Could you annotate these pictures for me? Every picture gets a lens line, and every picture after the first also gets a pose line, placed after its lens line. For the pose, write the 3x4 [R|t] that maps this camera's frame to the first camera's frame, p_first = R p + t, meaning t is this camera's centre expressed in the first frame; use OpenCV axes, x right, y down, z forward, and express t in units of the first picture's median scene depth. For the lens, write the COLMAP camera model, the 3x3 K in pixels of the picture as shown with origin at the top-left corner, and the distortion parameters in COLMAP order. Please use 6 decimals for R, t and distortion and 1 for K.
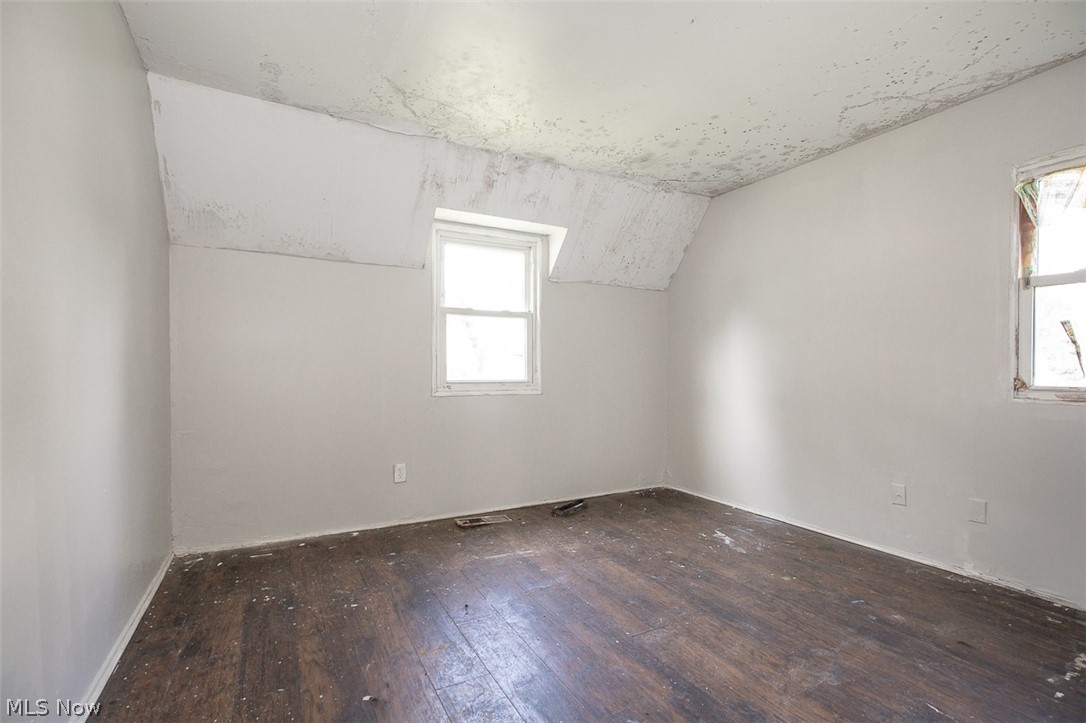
lens RADIAL K [[500.3, 0, 540.1], [0, 500.3, 365.2], [0, 0, 1]] dist [-0.020726, 0.008185]
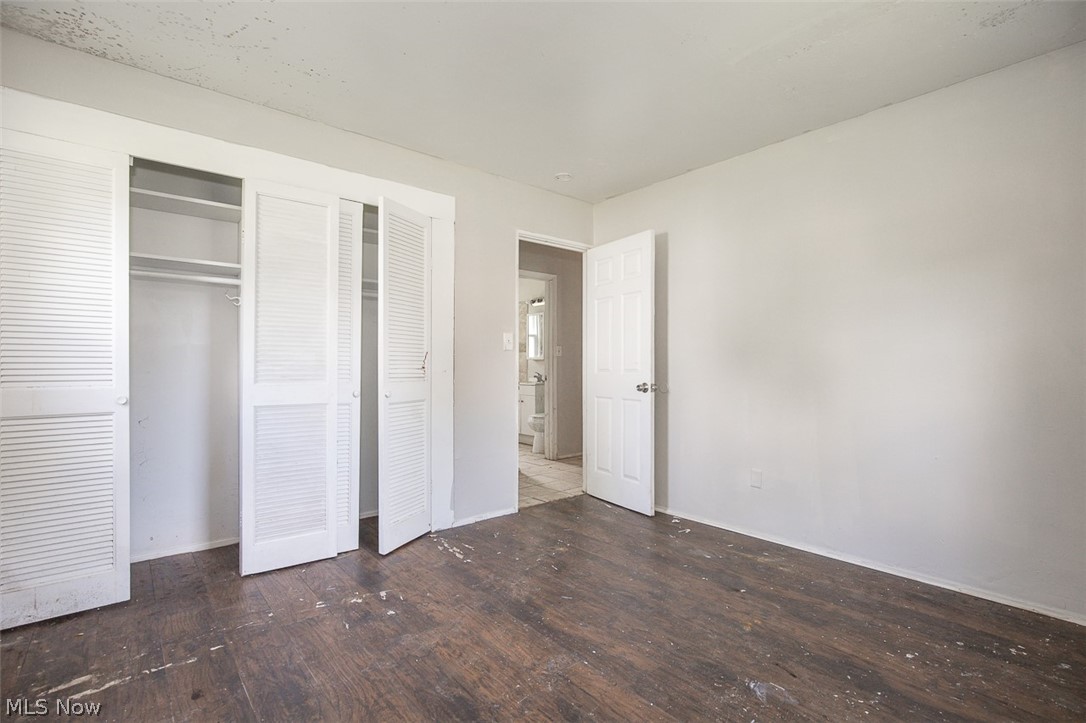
lens RADIAL K [[502.0, 0, 541.7], [0, 502.0, 348.4], [0, 0, 1]] dist [-0.018056, 0.007784]
pose [[-0.977507, -0.012212, -0.210550, 0.376520], [-0.003074, 0.999041, -0.043671, 0.008556], [0.210882, -0.042041, -0.976607, 1.576689]]
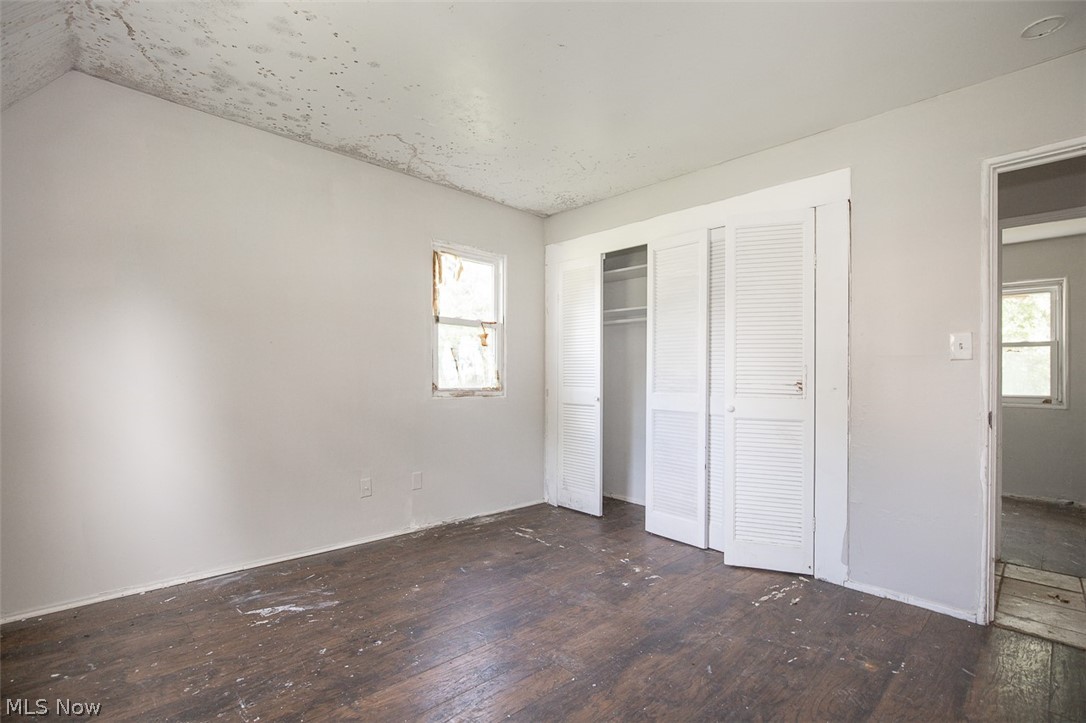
lens RADIAL K [[500.3, 0, 540.1], [0, 500.3, 365.2], [0, 0, 1]] dist [-0.020726, 0.008185]
pose [[-0.259306, 0.013753, 0.965697, -0.565026], [-0.022090, 0.999553, -0.020167, -0.003917], [-0.965542, -0.026562, -0.258886, 1.088166]]
